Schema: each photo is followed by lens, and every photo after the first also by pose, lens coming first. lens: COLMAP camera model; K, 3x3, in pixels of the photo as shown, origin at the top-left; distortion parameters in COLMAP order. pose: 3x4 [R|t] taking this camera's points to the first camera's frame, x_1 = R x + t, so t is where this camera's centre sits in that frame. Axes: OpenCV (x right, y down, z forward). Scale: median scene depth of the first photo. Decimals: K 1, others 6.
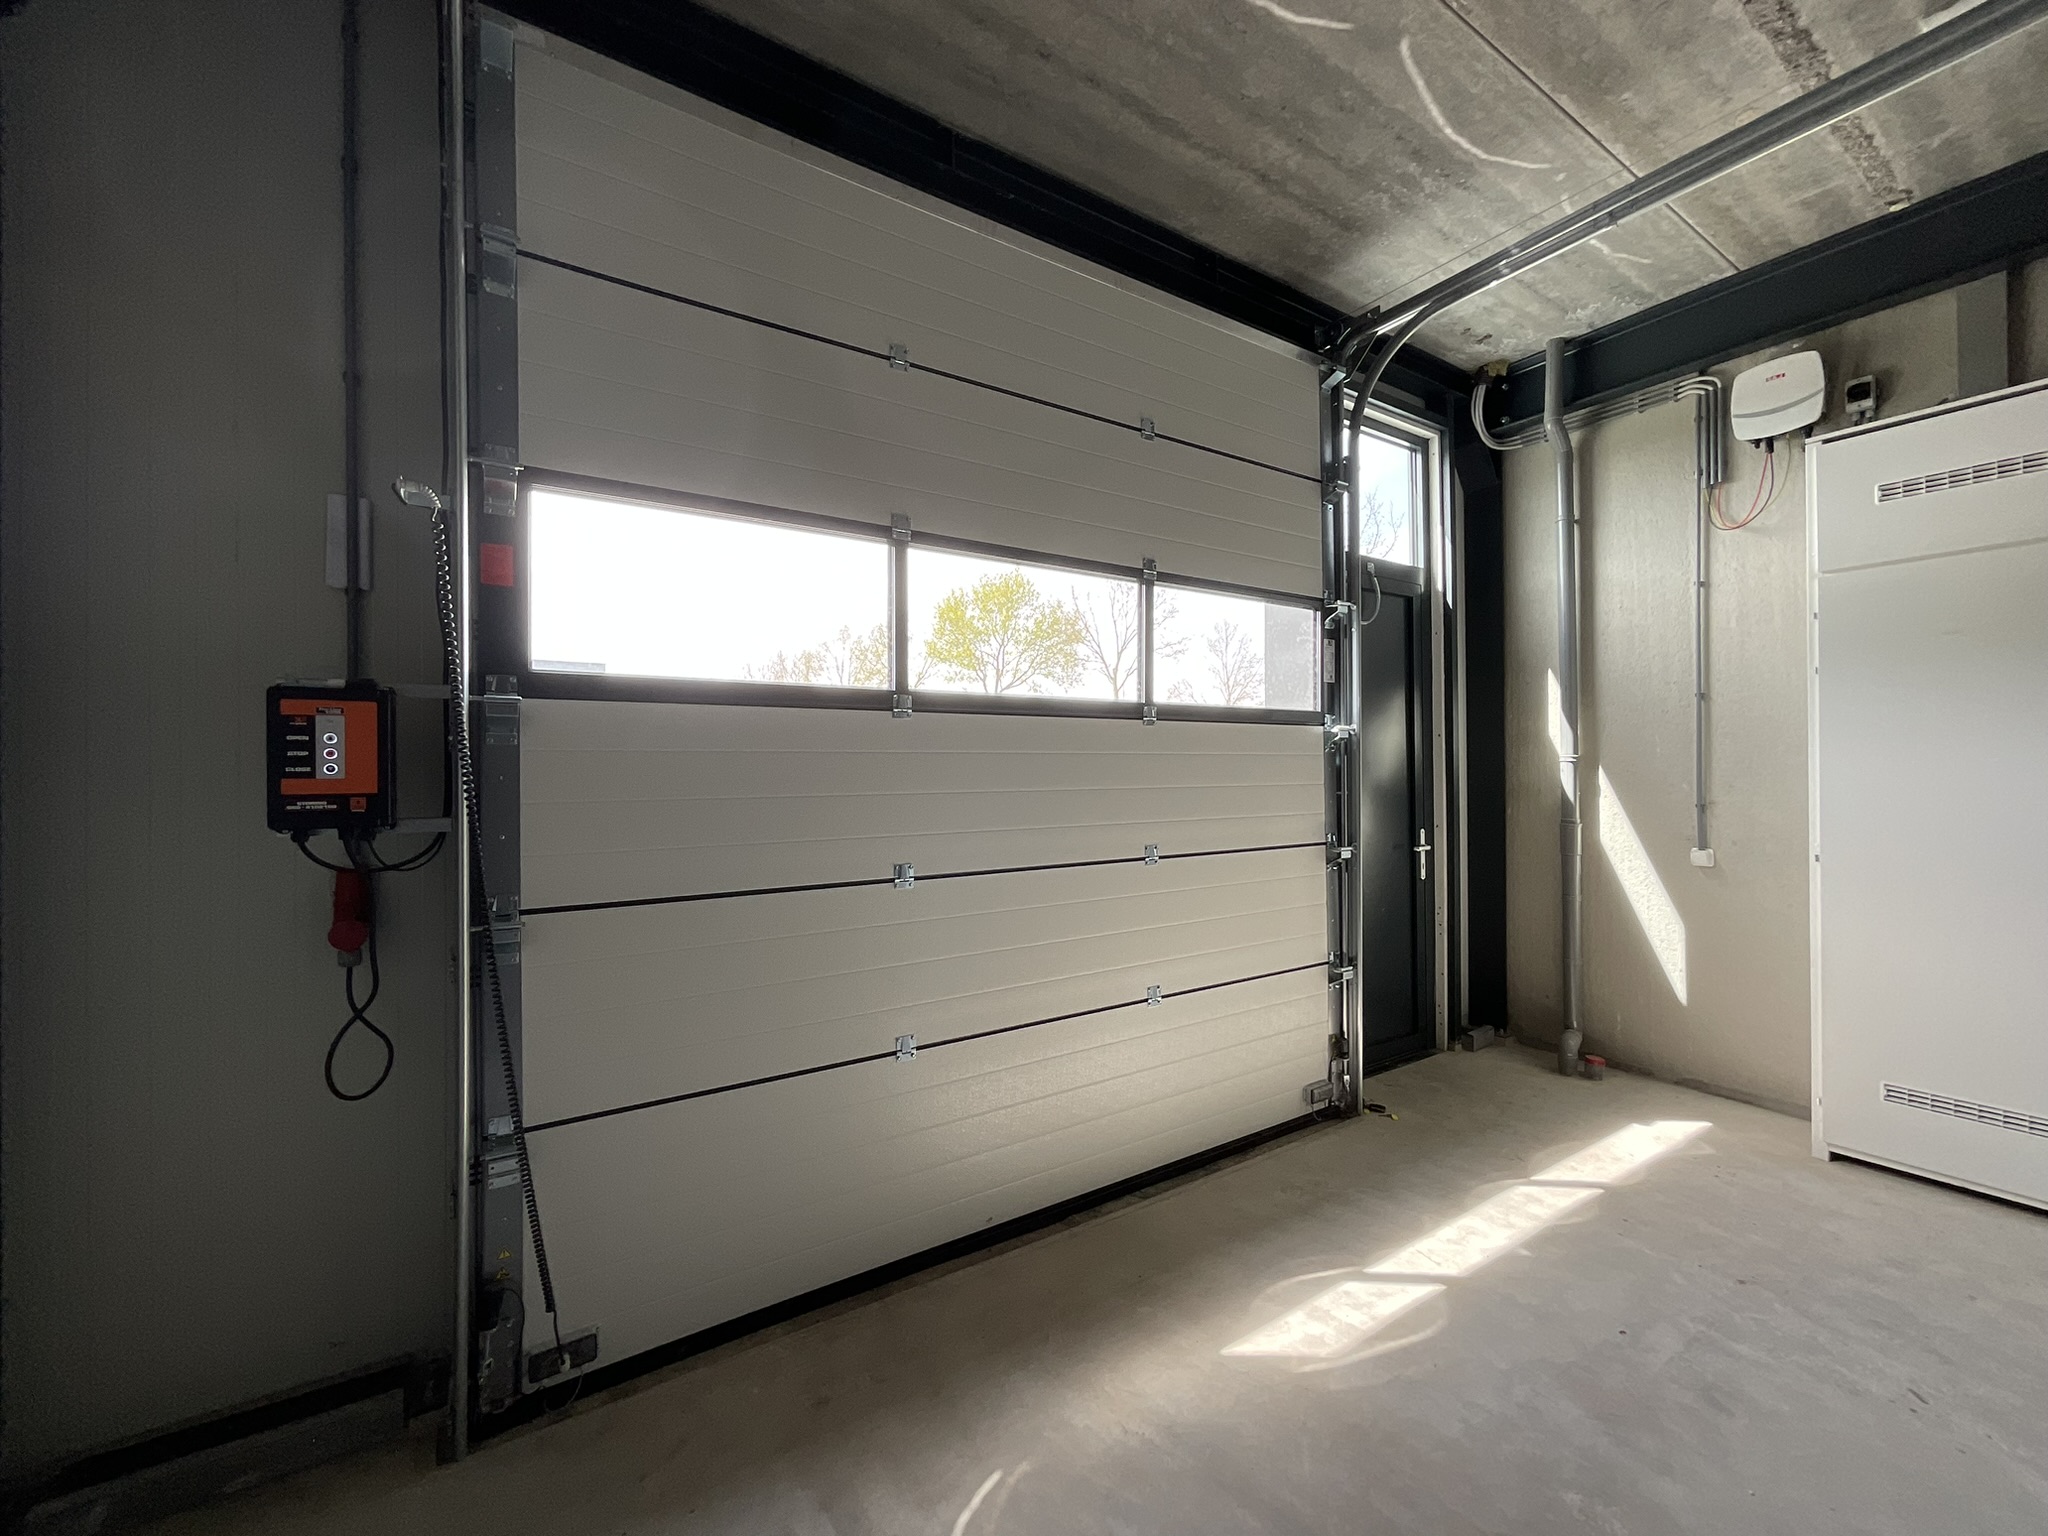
lens RADIAL K [[818.4, 0, 1019.9], [0, 818.4, 769.3], [0, 0, 1]] dist [0.000034, 0.000012]
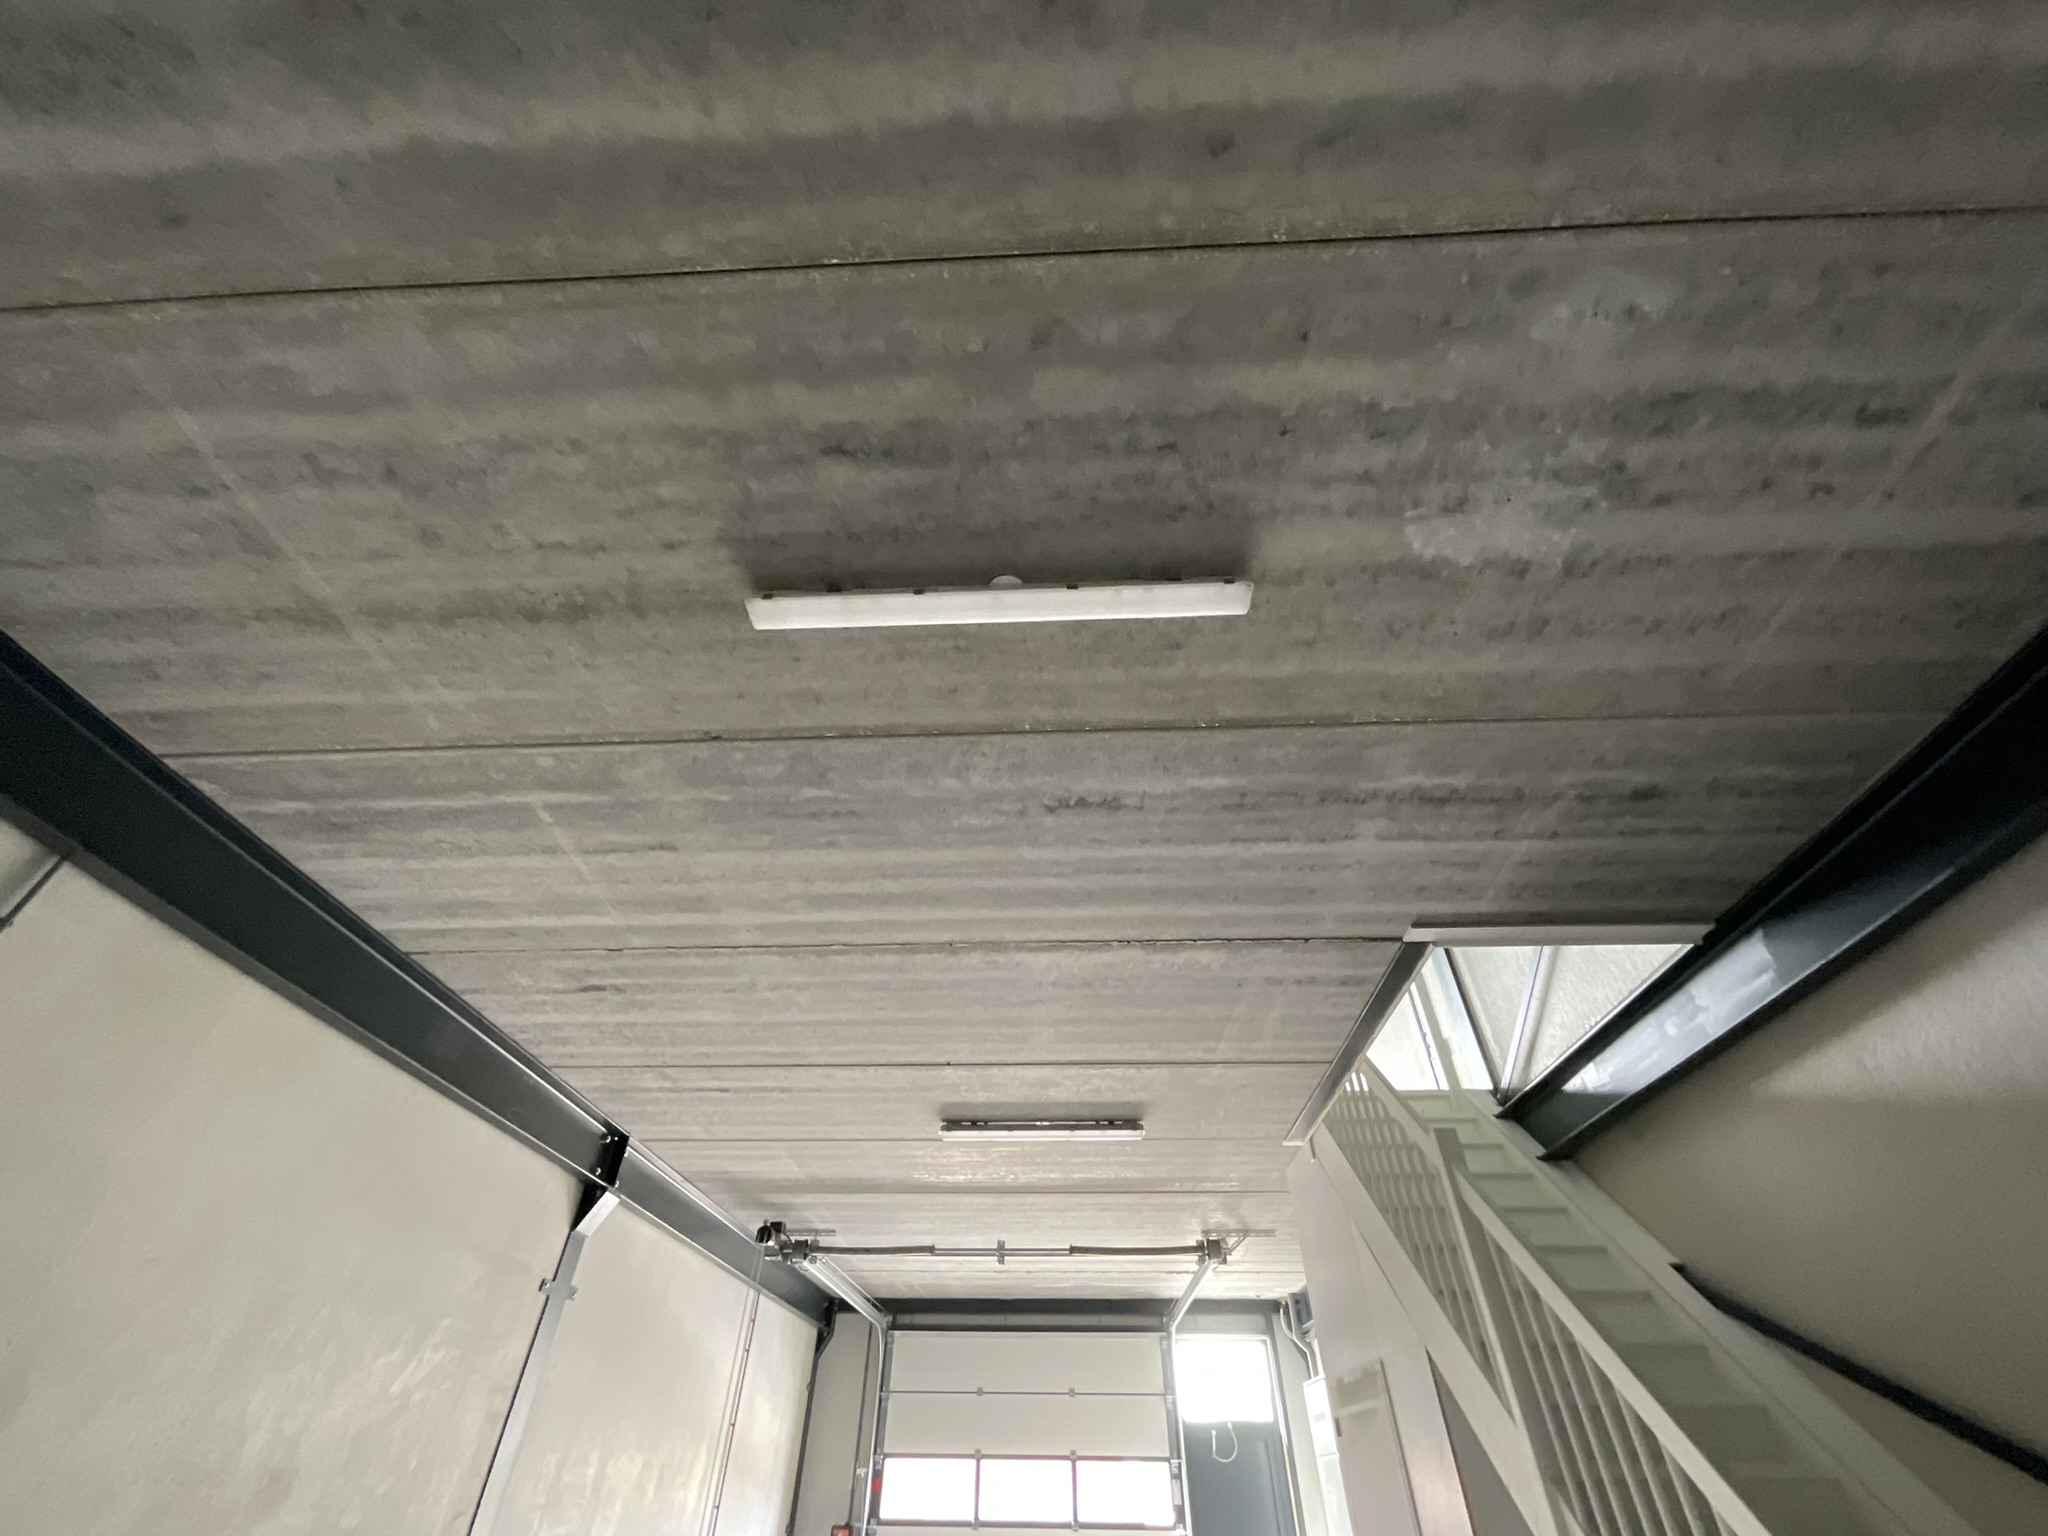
lens RADIAL K [[792.0, 0, 1024.0], [0, 792.0, 768.0], [0, 0, 1]] dist [-0.003154, -0.000155]
pose [[0.809495, -0.382889, -0.445100, 1.724465], [-0.016051, 0.743383, -0.668674, -0.146318], [0.586907, 0.548432, 0.595619, -1.627427]]
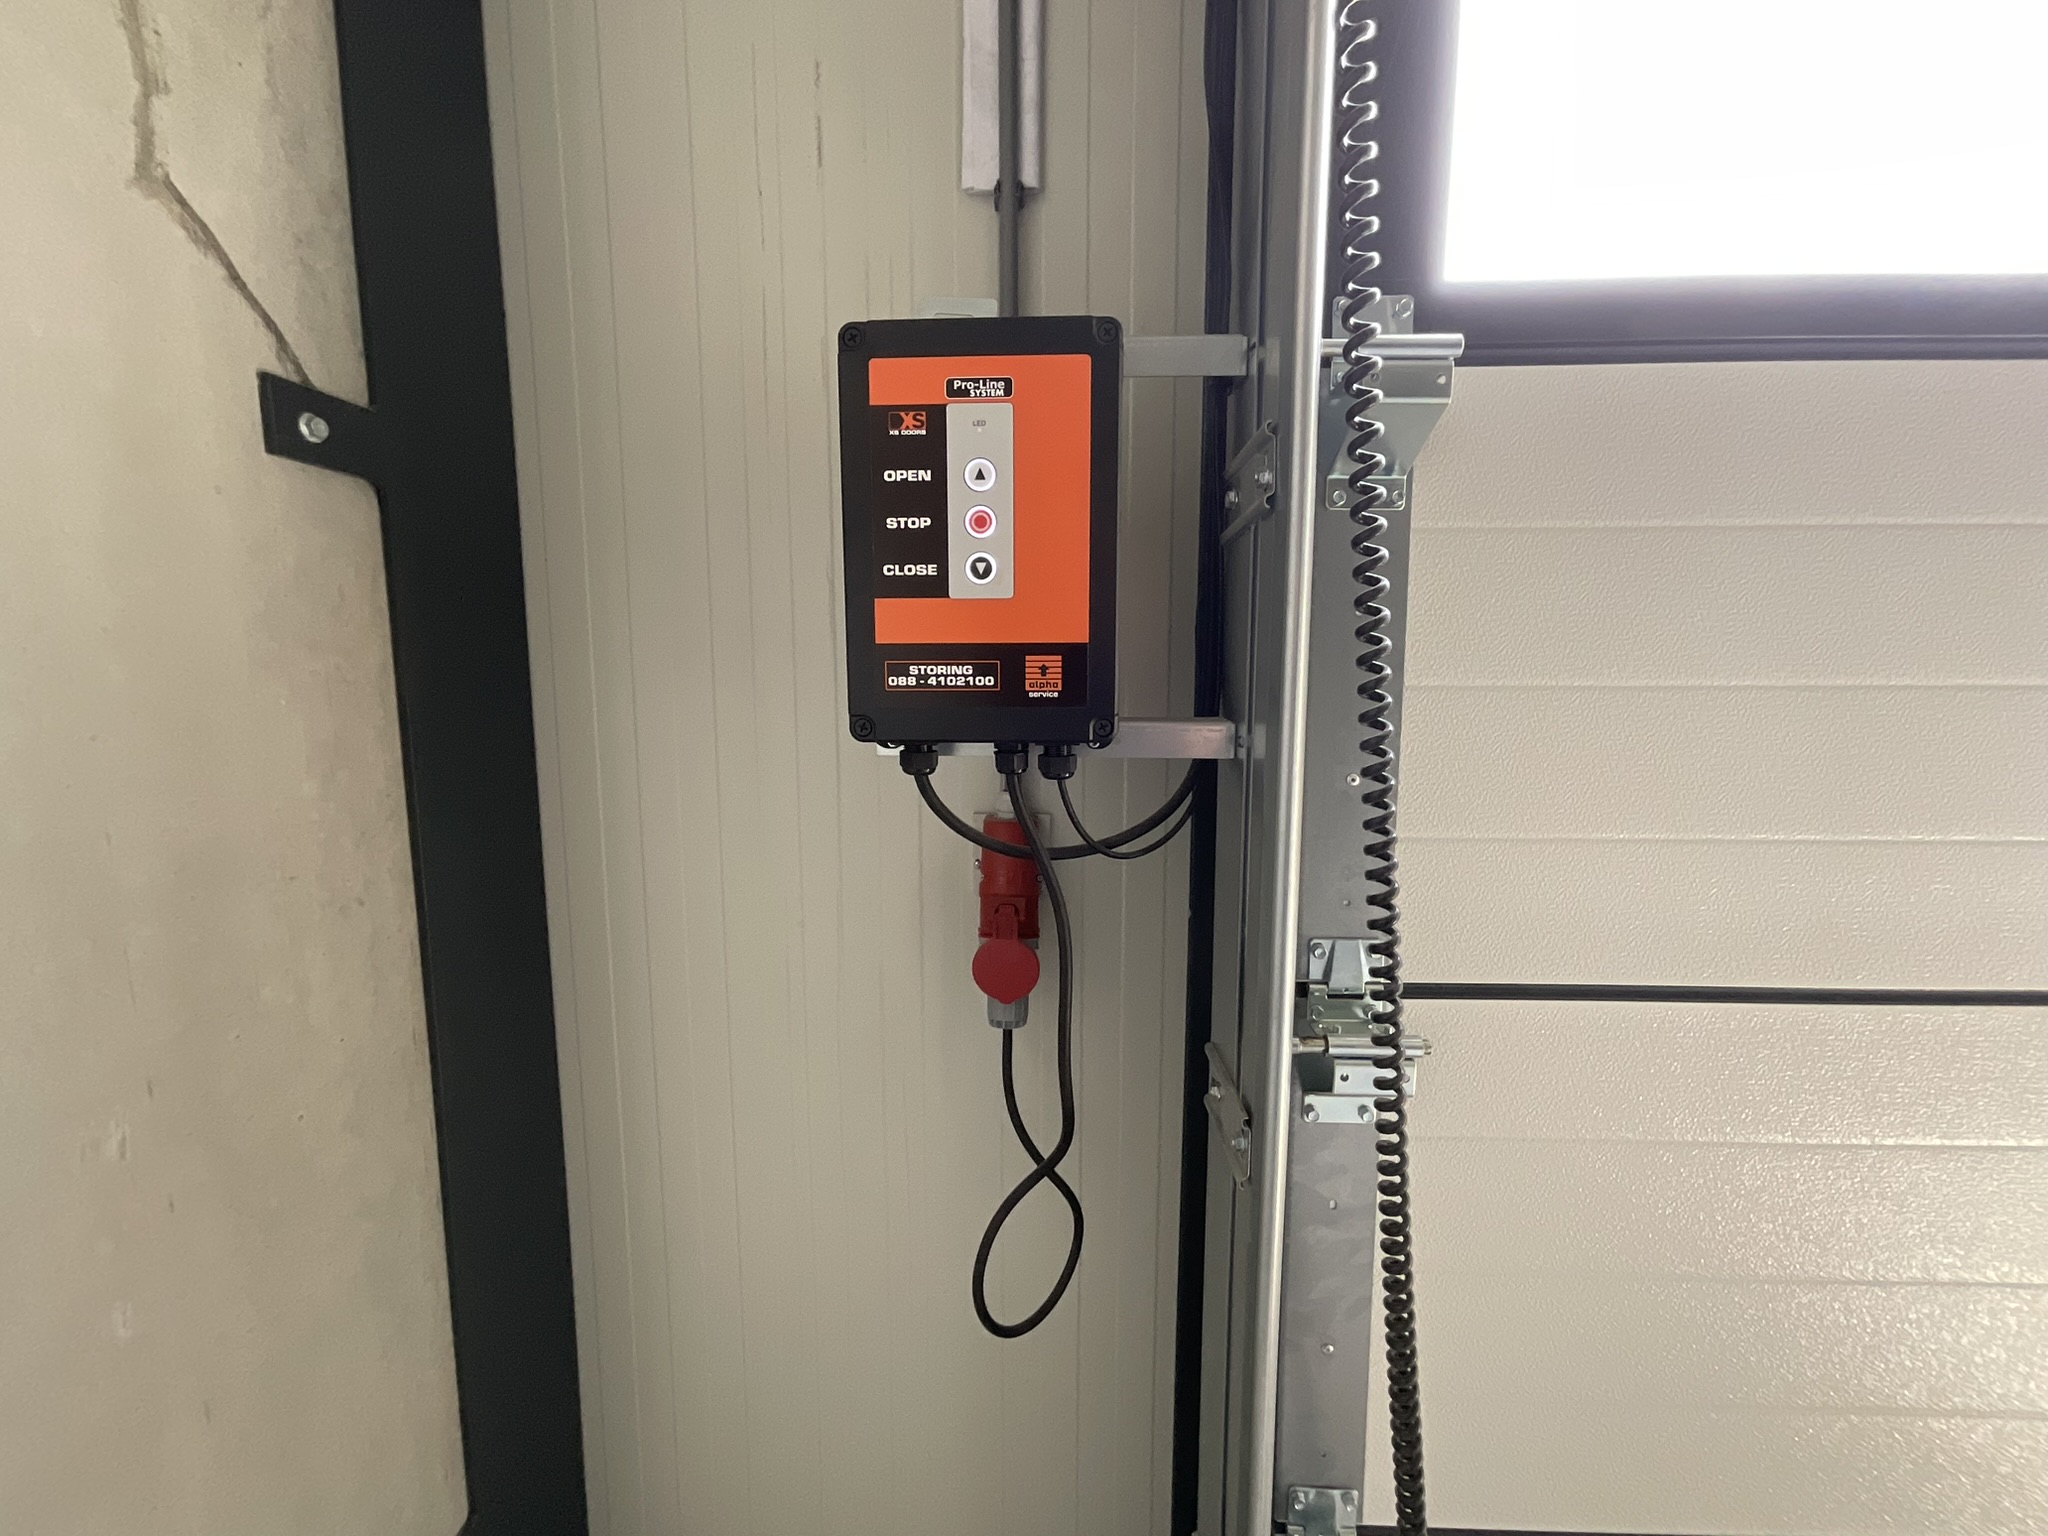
lens RADIAL K [[810.6, 0, 1029.2], [0, 810.6, 765.6], [0, 0, 1]] dist [-0.002603, -0.000365]
pose [[0.818220, 0.072729, -0.570286, -0.275286], [-0.002258, 0.992365, 0.123316, 0.017138], [0.574901, -0.099612, 0.812137, 0.319782]]
